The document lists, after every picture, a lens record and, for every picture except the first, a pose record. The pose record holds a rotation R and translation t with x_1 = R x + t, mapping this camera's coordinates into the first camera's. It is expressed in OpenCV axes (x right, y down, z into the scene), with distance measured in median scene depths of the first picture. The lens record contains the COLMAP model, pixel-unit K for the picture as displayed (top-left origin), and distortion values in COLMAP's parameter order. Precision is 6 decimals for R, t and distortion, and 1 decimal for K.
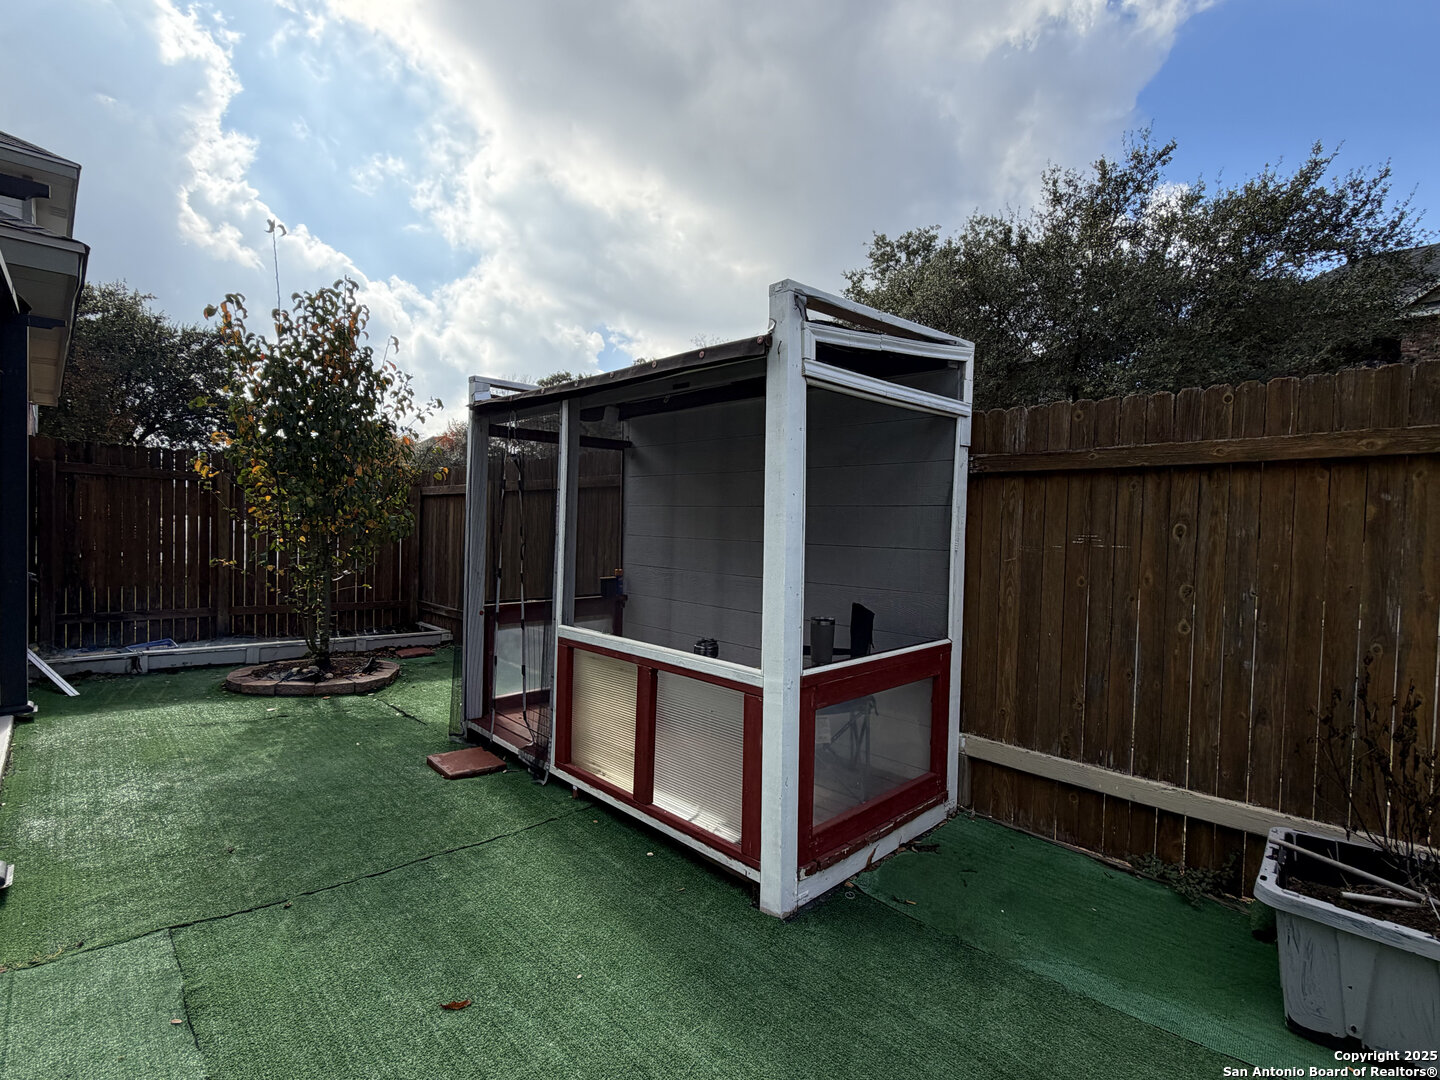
lens RADIAL K [[695.1, 0, 710.1], [0, 695.1, 542.0], [0, 0, 1]] dist [0.000119, 0.001513]
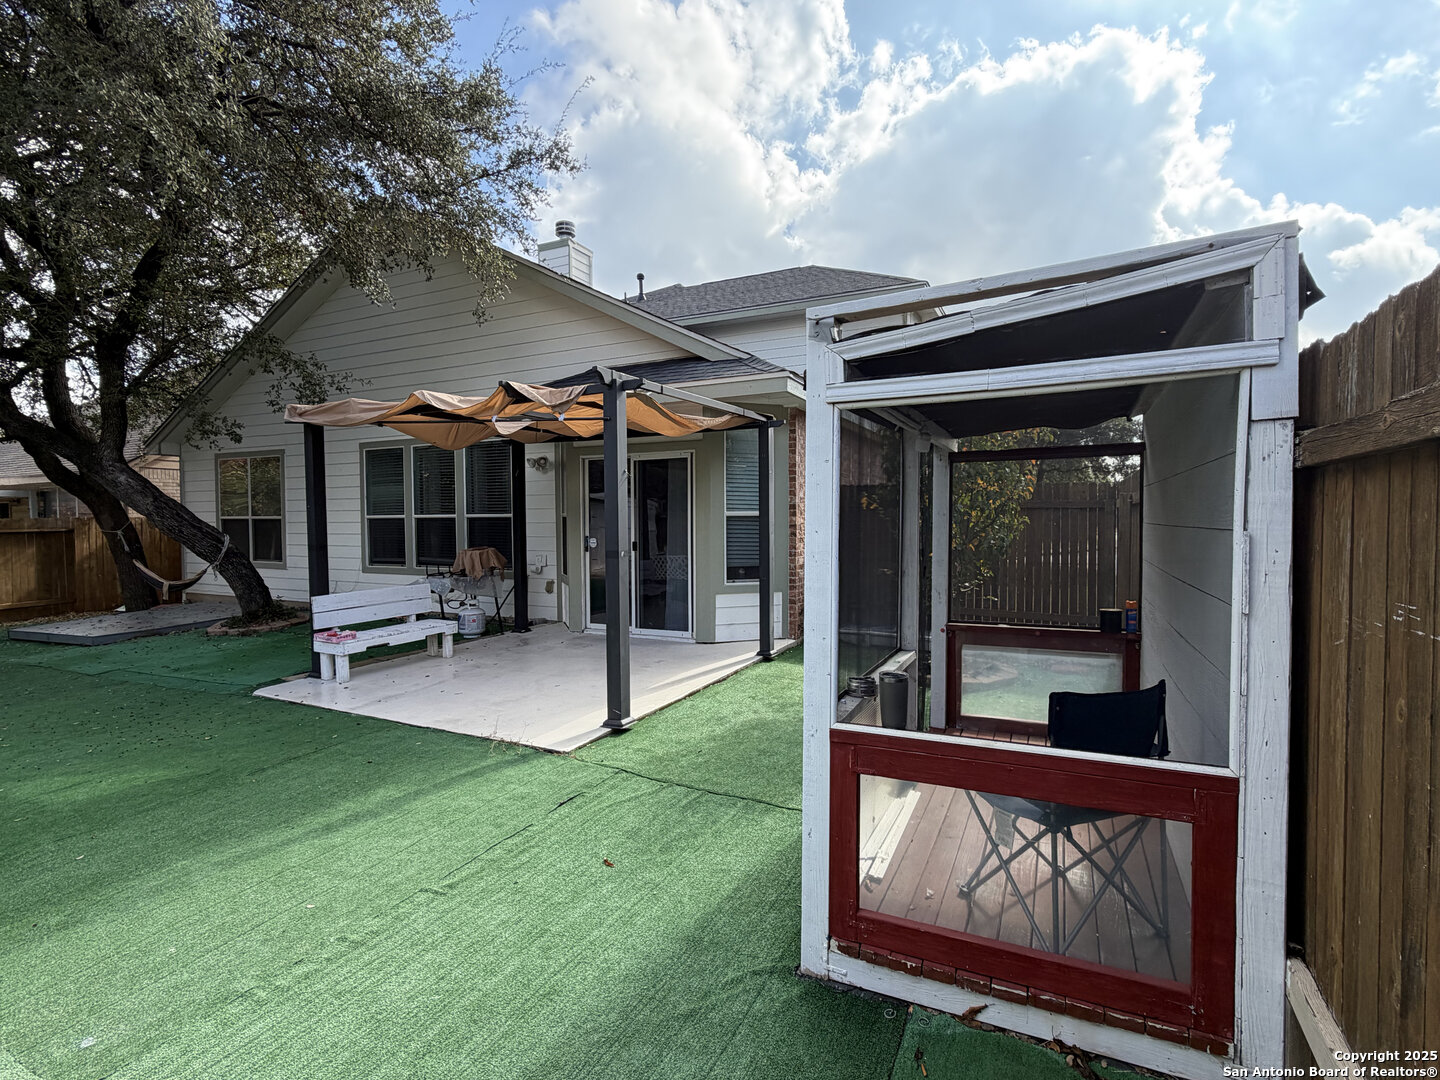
lens RADIAL K [[695.1, 0, 712.3], [0, 695.1, 539.3], [0, 0, 1]] dist [0.000119, 0.001513]
pose [[0.329040, 0.000196, -0.944316, 0.862499], [-0.007398, 0.999970, -0.002370, -0.049199], [0.944287, 0.007766, 0.329032, 0.494679]]
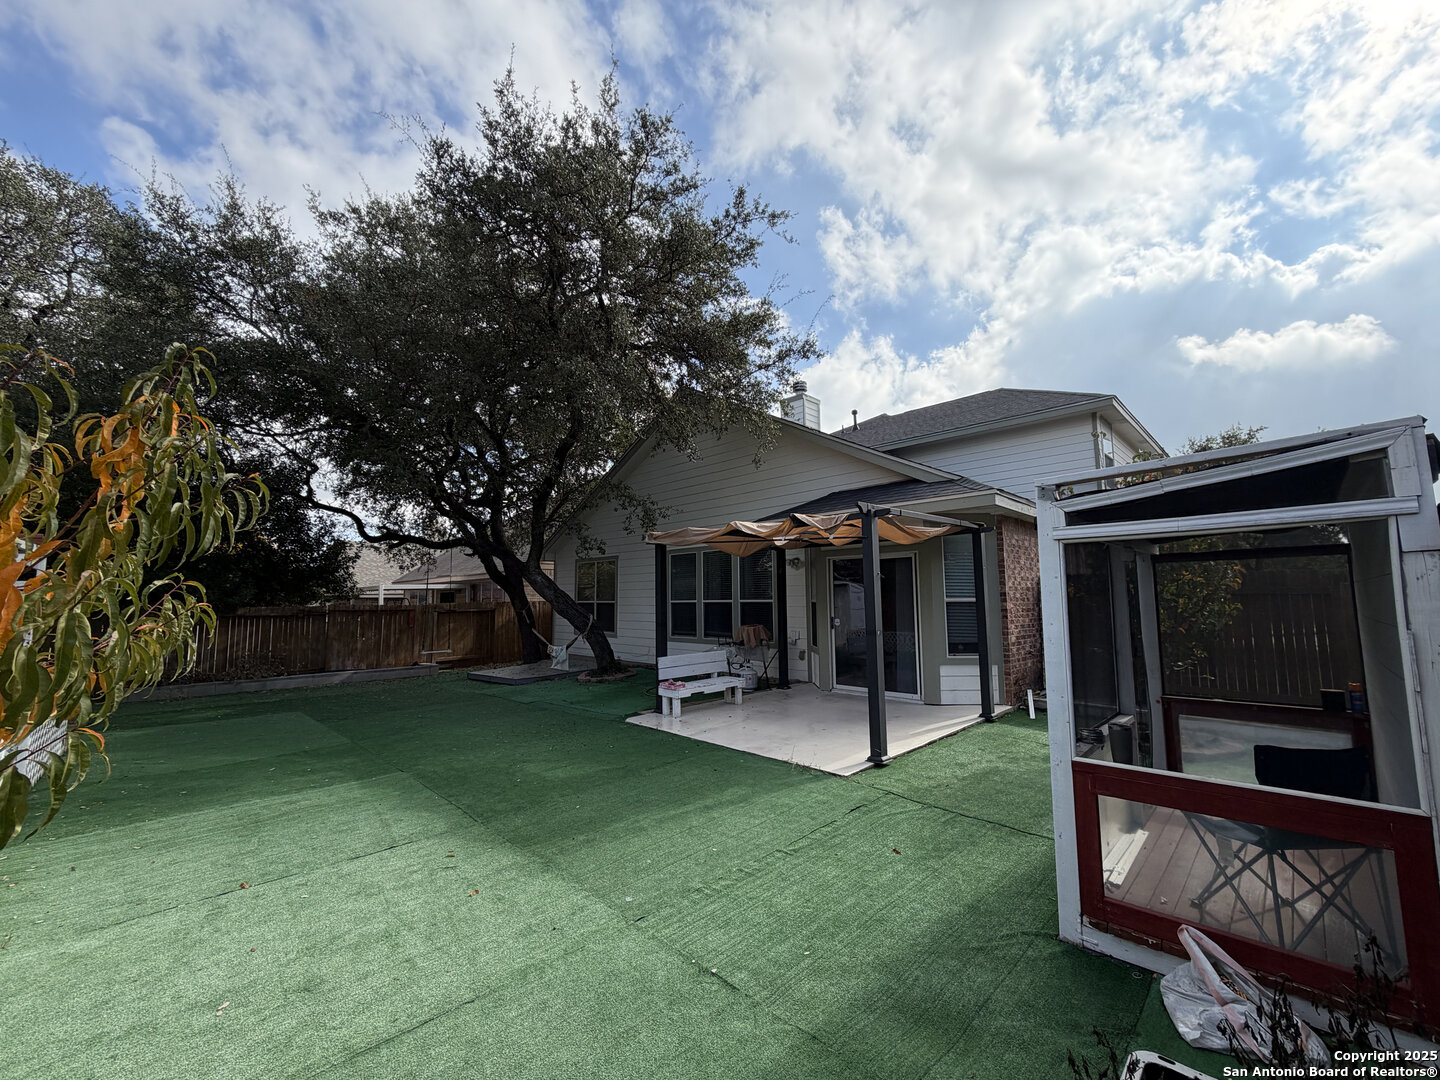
lens RADIAL K [[571.4, 0, 721.0], [0, 571.4, 541.5], [0, 0, 1]] dist [0.000841, 0.000573]
pose [[0.014954, -0.127729, -0.991696, 1.154029], [-0.014790, 0.991671, -0.127948, -0.068308], [0.999779, 0.016581, 0.012940, 0.271020]]
